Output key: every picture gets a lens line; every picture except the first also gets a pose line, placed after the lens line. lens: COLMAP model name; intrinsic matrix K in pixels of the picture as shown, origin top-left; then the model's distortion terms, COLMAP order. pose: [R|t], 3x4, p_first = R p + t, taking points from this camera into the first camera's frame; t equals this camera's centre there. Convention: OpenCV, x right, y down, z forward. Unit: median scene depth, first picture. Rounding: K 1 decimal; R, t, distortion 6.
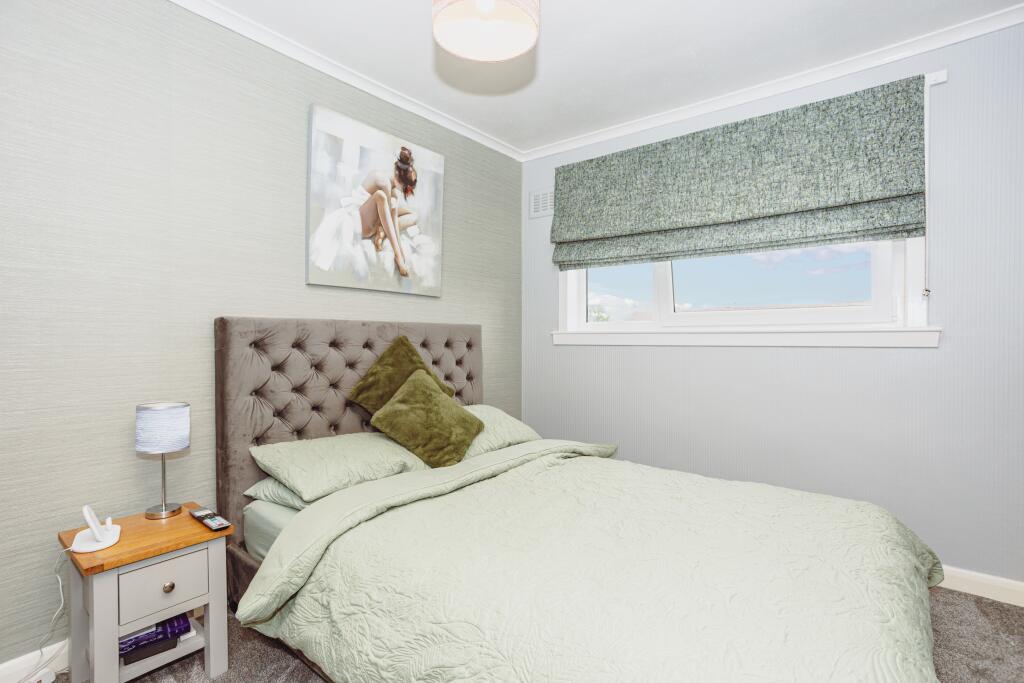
lens RADIAL K [[512.9, 0, 512.0], [0, 512.9, 341.5], [0, 0, 1]] dist [-0.067124, 0.042533]
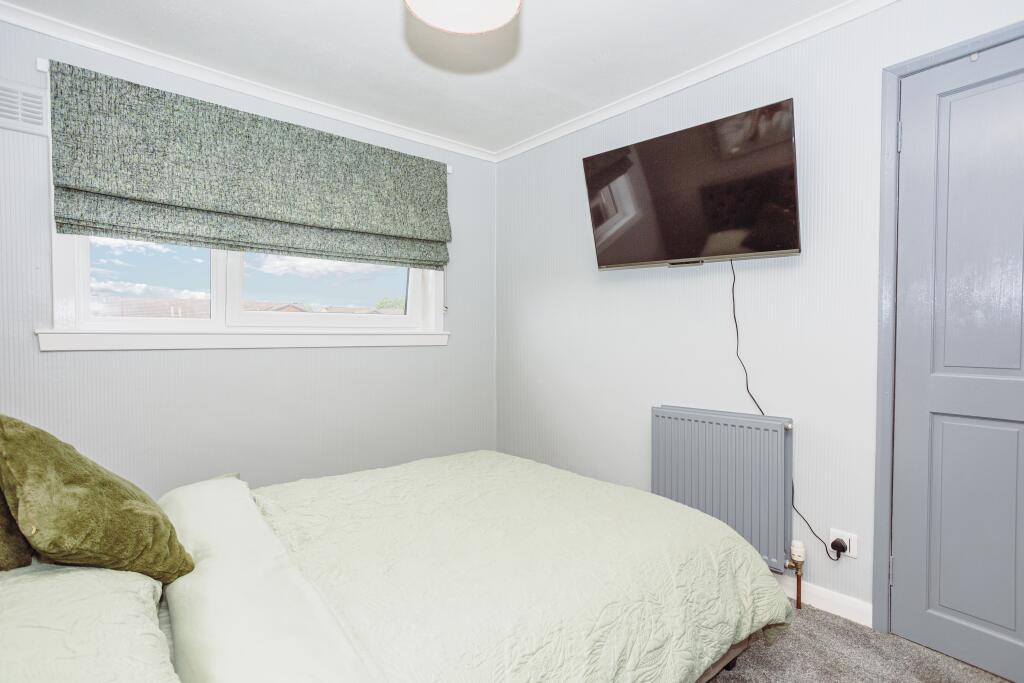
lens RADIAL K [[512.9, 0, 512.0], [0, 512.9, 341.5], [0, 0, 1]] dist [-0.067124, 0.042533]
pose [[0.154415, -0.010998, 0.987945, -0.513290], [0.000840, 0.999939, 0.011000, -0.013297], [-0.988006, -0.000869, 0.154415, 0.439079]]
